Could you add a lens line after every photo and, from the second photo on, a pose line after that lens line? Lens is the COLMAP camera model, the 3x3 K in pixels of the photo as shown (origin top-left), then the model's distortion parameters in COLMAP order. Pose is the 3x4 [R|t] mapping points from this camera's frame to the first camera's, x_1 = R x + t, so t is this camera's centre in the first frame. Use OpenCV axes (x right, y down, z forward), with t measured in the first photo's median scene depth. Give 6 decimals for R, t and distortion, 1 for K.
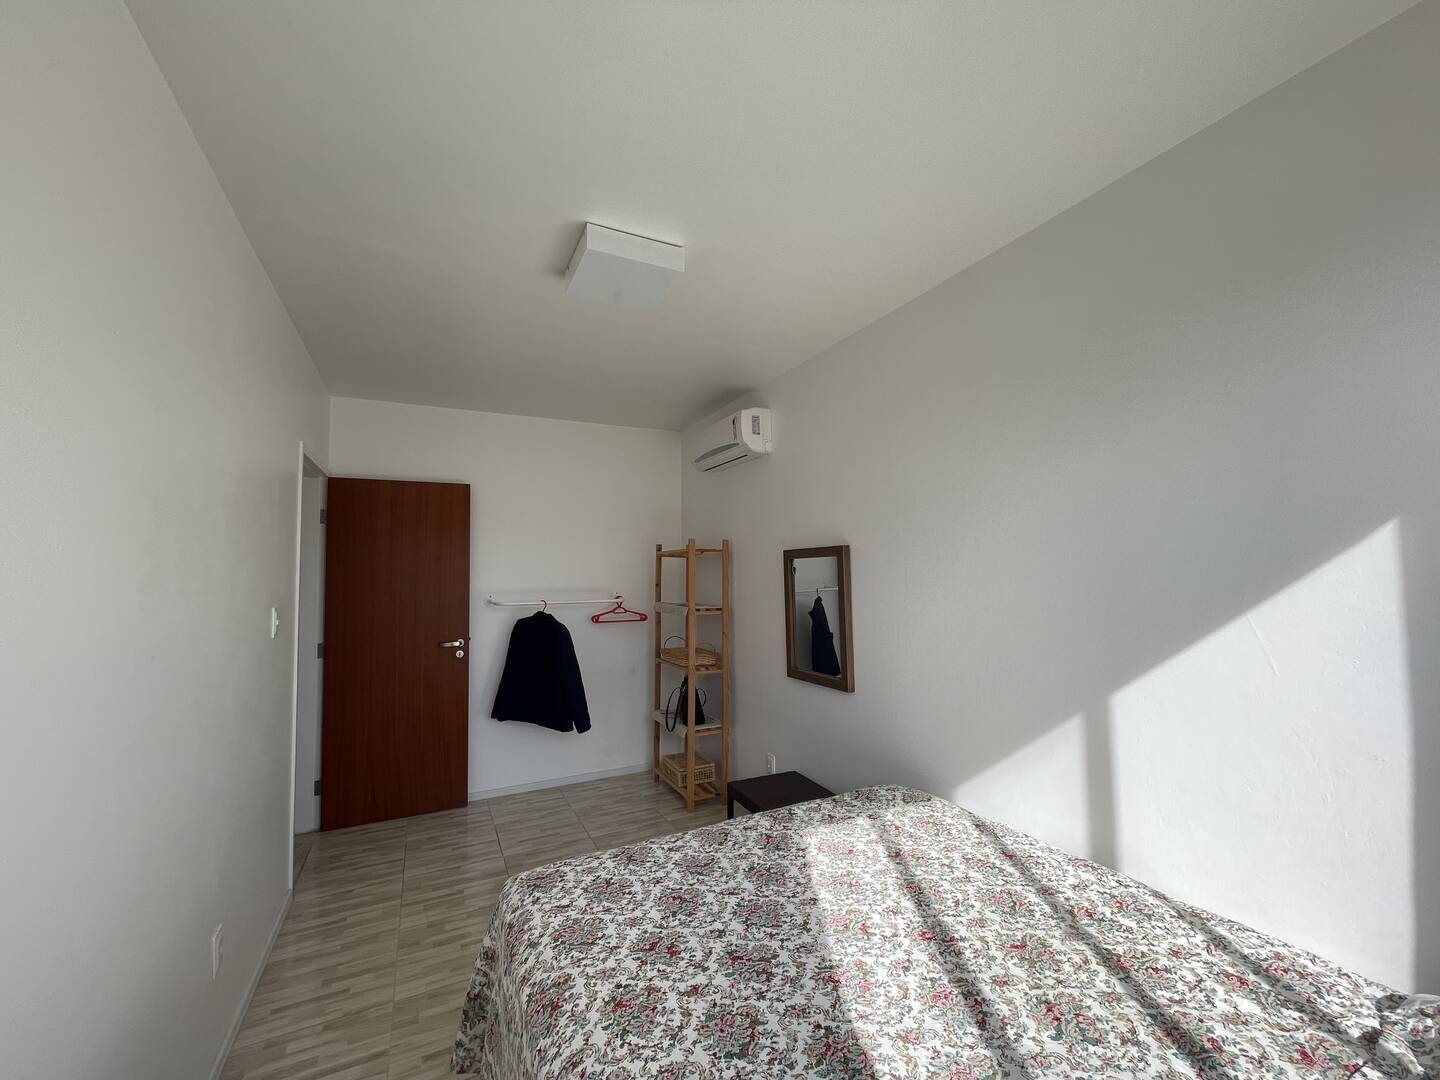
lens RADIAL K [[583.3, 0, 730.4], [0, 583.3, 635.9], [0, 0, 1]] dist [-0.002454, 0.000516]
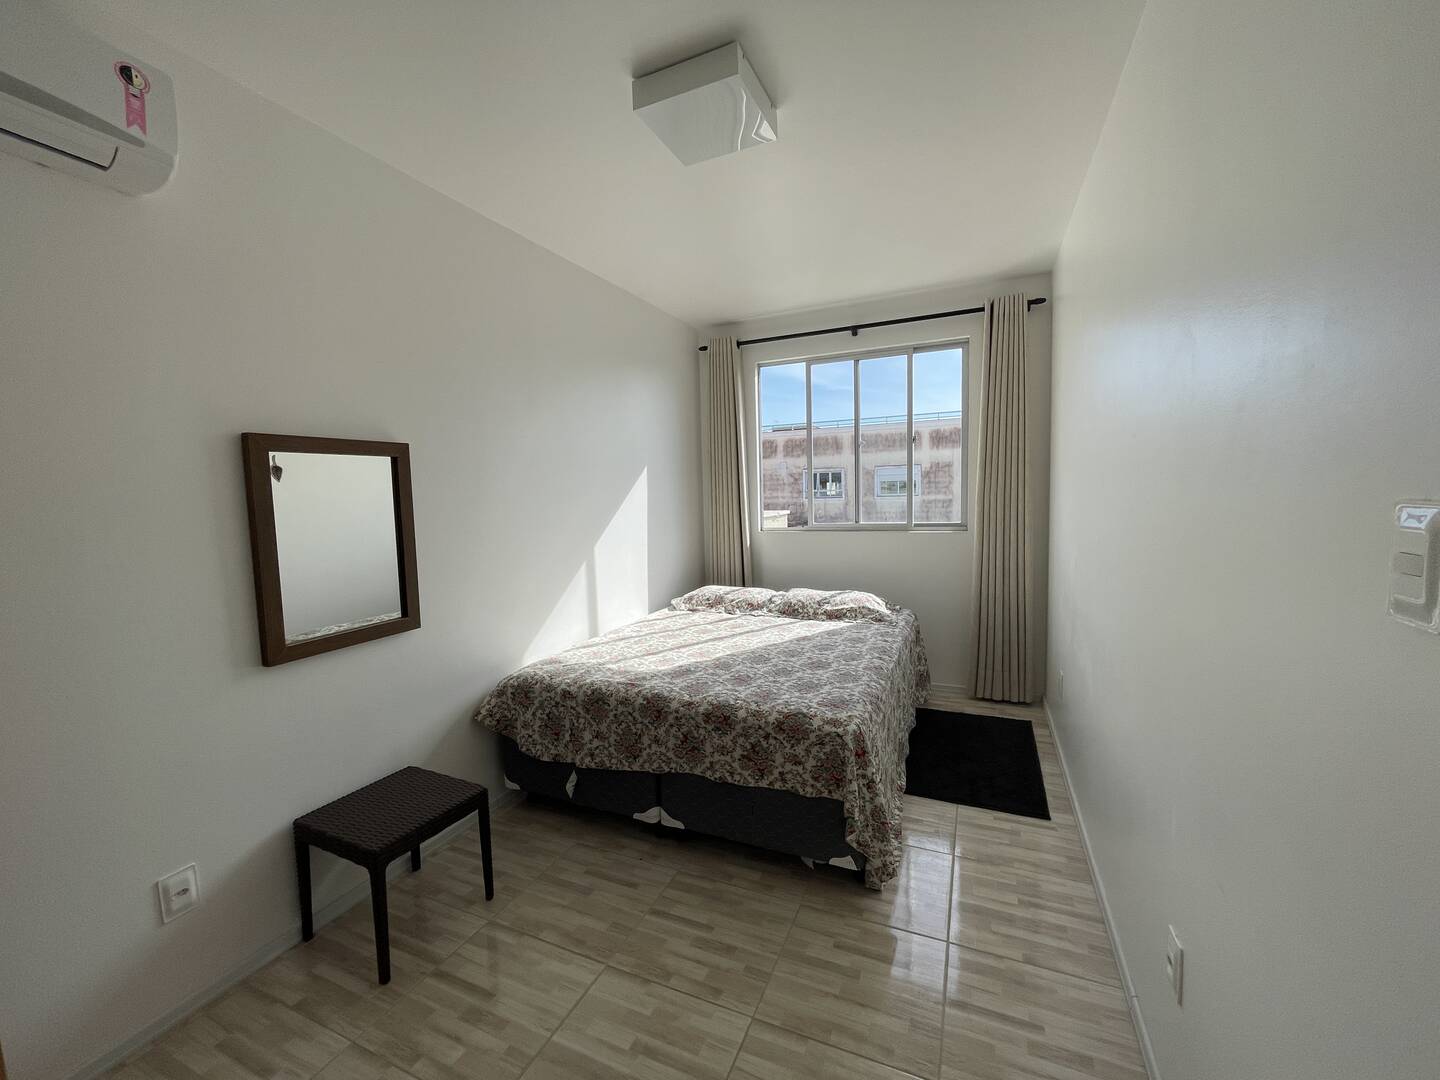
lens RADIAL K [[583.3, 0, 723.3], [0, 583.3, 534.0], [0, 0, 1]] dist [-0.002454, 0.000516]
pose [[-0.632797, -0.017228, 0.774126, -1.101239], [0.124859, 0.984399, 0.123972, -0.120577], [-0.764184, 0.175105, -0.620774, 1.851782]]
